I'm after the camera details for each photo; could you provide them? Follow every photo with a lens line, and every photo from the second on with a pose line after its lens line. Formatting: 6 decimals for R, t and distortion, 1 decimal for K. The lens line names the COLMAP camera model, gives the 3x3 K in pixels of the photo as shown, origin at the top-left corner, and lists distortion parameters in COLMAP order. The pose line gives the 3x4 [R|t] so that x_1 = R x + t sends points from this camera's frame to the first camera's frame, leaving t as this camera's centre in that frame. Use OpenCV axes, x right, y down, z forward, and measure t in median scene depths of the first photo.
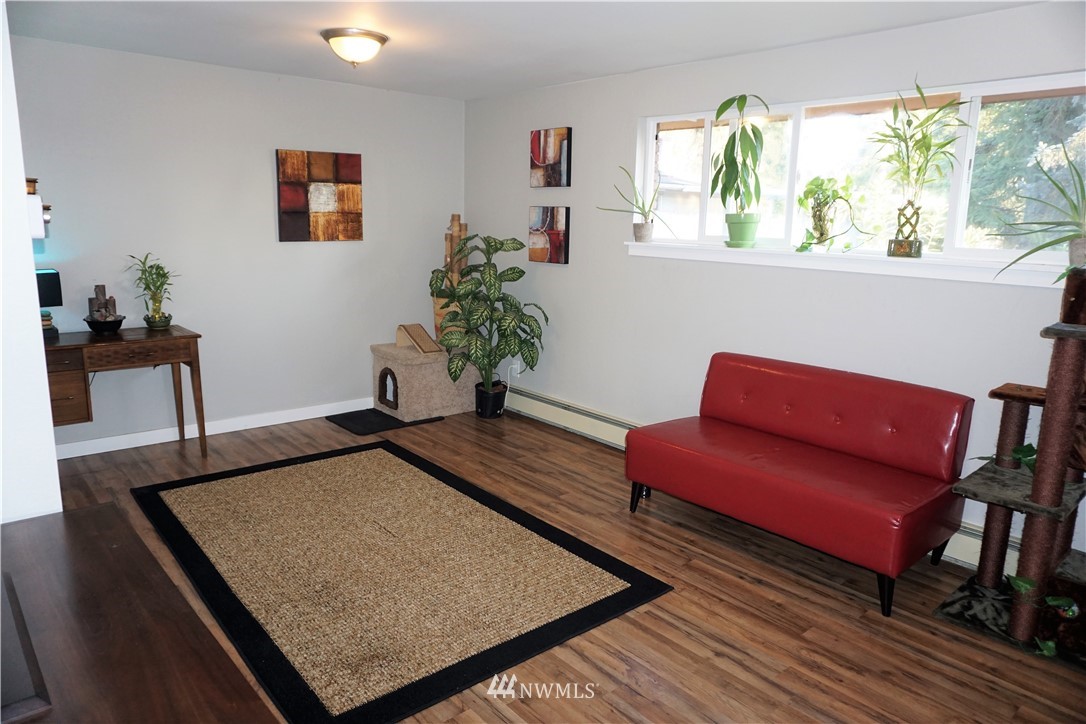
lens RADIAL K [[719.5, 0, 548.2], [0, 719.5, 365.1], [0, 0, 1]] dist [-0.052561, 0.028107]
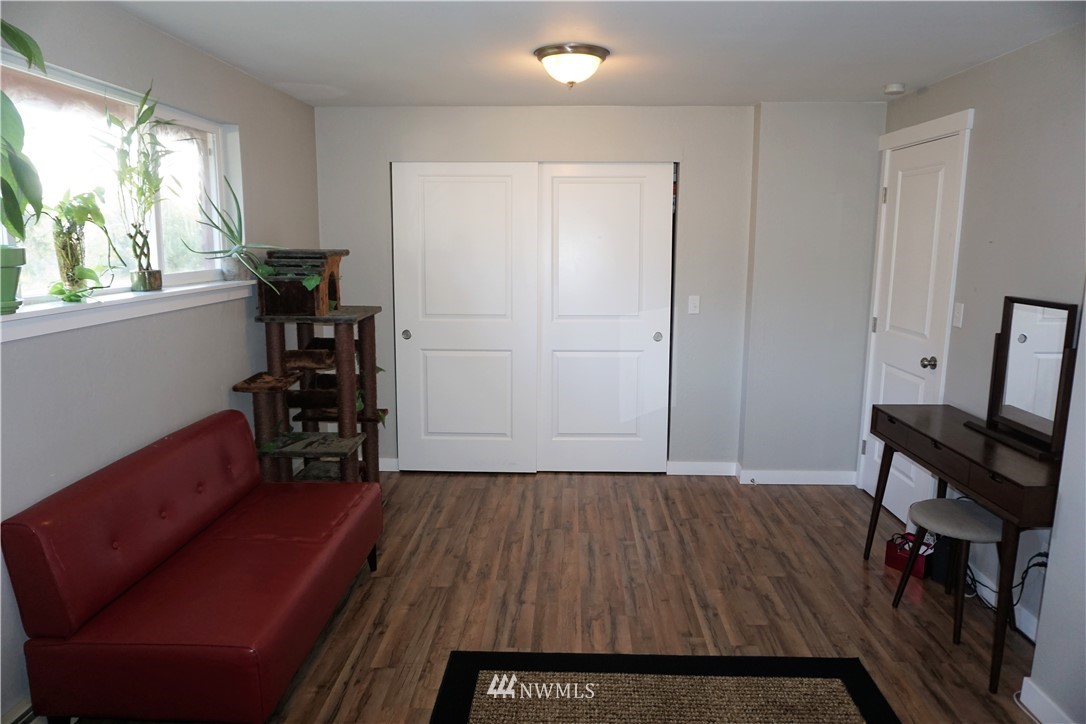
lens RADIAL K [[719.5, 0, 539.4], [0, 719.5, 360.9], [0, 0, 1]] dist [-0.052561, 0.028107]
pose [[-0.717283, -0.152333, 0.679926, -0.543256], [0.117949, 0.935182, 0.333950, -0.384537], [-0.686727, 0.319733, -0.652823, 1.584957]]
